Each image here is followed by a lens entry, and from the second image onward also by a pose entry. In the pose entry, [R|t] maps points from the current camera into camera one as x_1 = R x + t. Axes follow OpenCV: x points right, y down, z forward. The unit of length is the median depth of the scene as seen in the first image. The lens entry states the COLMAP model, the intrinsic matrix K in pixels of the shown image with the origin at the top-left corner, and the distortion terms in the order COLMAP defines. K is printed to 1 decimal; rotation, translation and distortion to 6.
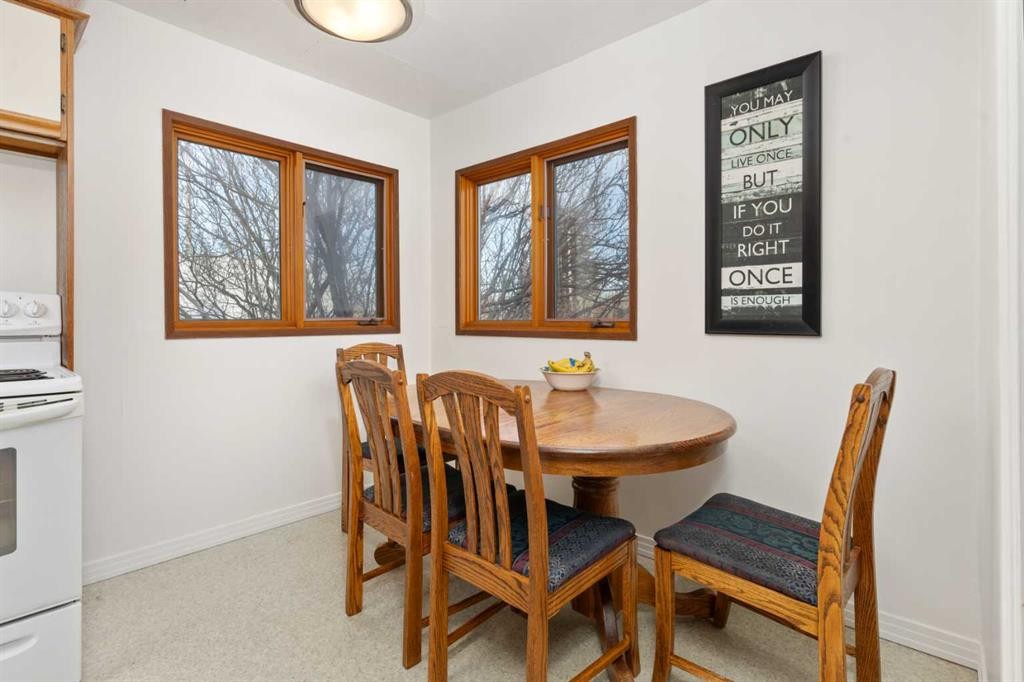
lens RADIAL K [[490.3, 0, 485.6], [0, 490.3, 322.2], [0, 0, 1]] dist [0.001615, -0.000553]
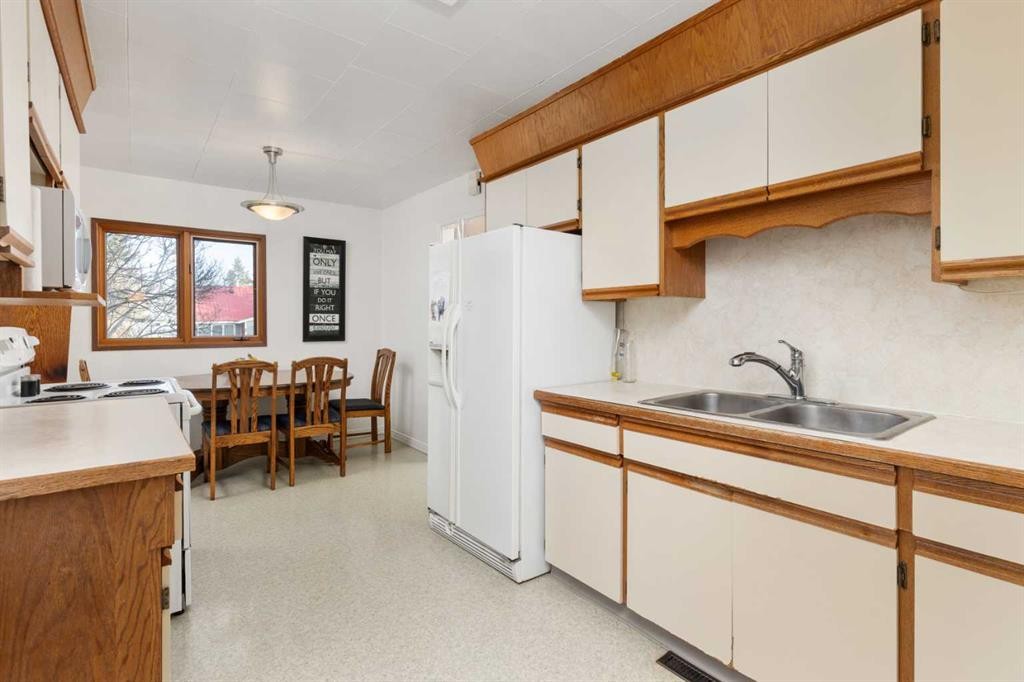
lens RADIAL K [[490.3, 0, 508.6], [0, 490.3, 326.4], [0, 0, 1]] dist [0.001615, -0.000553]
pose [[0.183937, -0.007282, 0.982911, -1.755241], [0.006570, 0.999959, 0.006179, -0.059929], [-0.982916, 0.005321, 0.183977, -0.408951]]
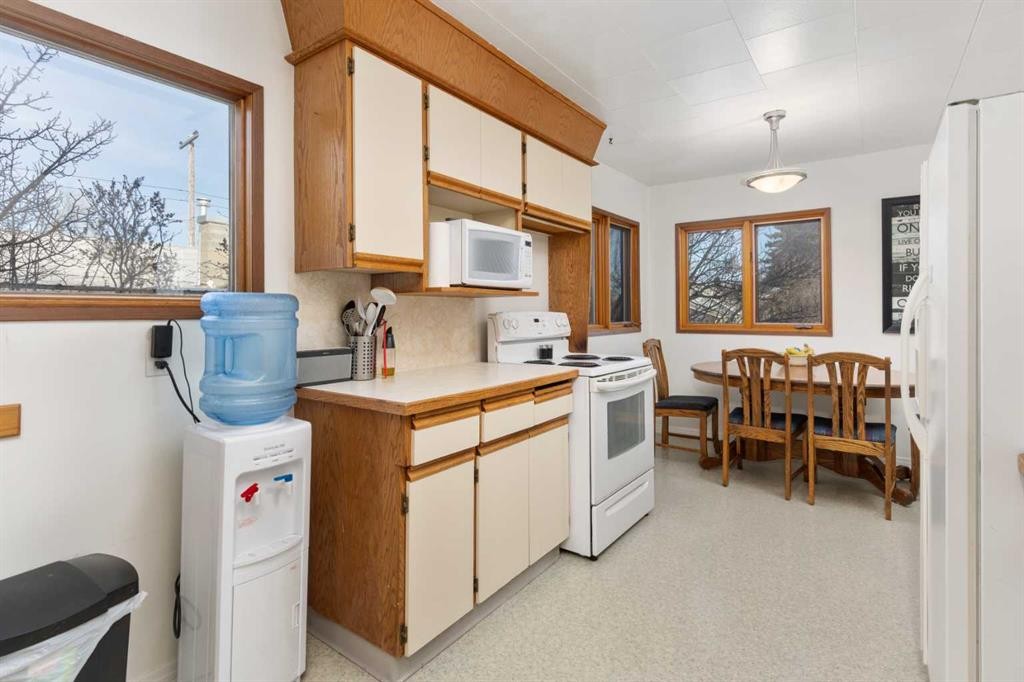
lens RADIAL K [[490.3, 0, 502.4], [0, 490.3, 307.6], [0, 0, 1]] dist [0.001615, -0.000553]
pose [[0.994605, -0.000558, 0.103737, -1.212765], [0.002305, 0.999858, -0.016714, -0.046370], [-0.103713, 0.016863, 0.994464, -0.707971]]
